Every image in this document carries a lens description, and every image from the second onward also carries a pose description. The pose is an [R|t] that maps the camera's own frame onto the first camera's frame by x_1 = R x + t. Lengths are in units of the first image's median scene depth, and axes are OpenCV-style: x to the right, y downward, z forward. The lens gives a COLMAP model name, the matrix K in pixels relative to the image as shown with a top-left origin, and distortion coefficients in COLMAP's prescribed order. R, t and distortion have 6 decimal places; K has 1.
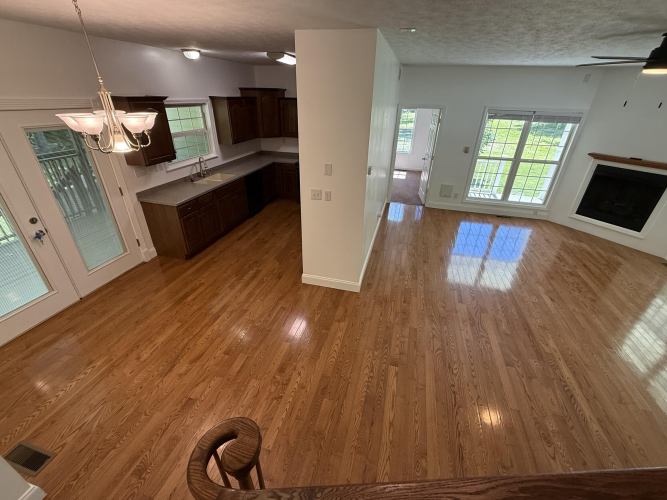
lens RADIAL K [[285.8, 0, 334.3], [0, 285.8, 250.9], [0, 0, 1]] dist [0.000721, -0.000230]
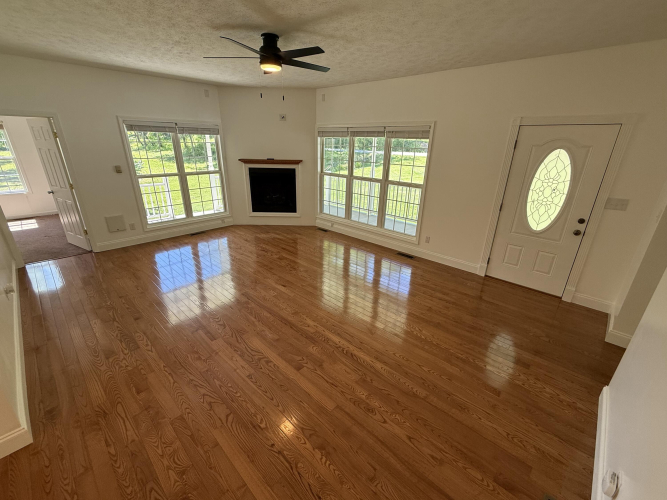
lens RADIAL K [[285.8, 0, 334.3], [0, 285.8, 250.9], [0, 0, 1]] dist [0.000721, -0.000230]
pose [[0.478740, -0.331268, 0.813062, 0.031852], [0.413155, 0.902139, 0.124290, 0.001233], [-0.774668, 0.276418, 0.568755, 0.163964]]
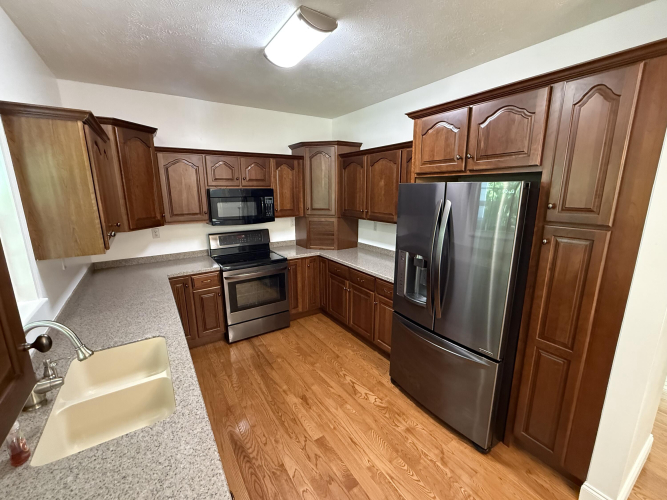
lens RADIAL K [[285.8, 0, 334.3], [0, 285.8, 250.9], [0, 0, 1]] dist [0.000721, -0.000230]
pose [[0.668463, -0.187911, 0.719616, -0.433637], [0.375780, 0.920306, -0.108752, -0.252319], [-0.641831, 0.343114, 0.685803, 0.639473]]
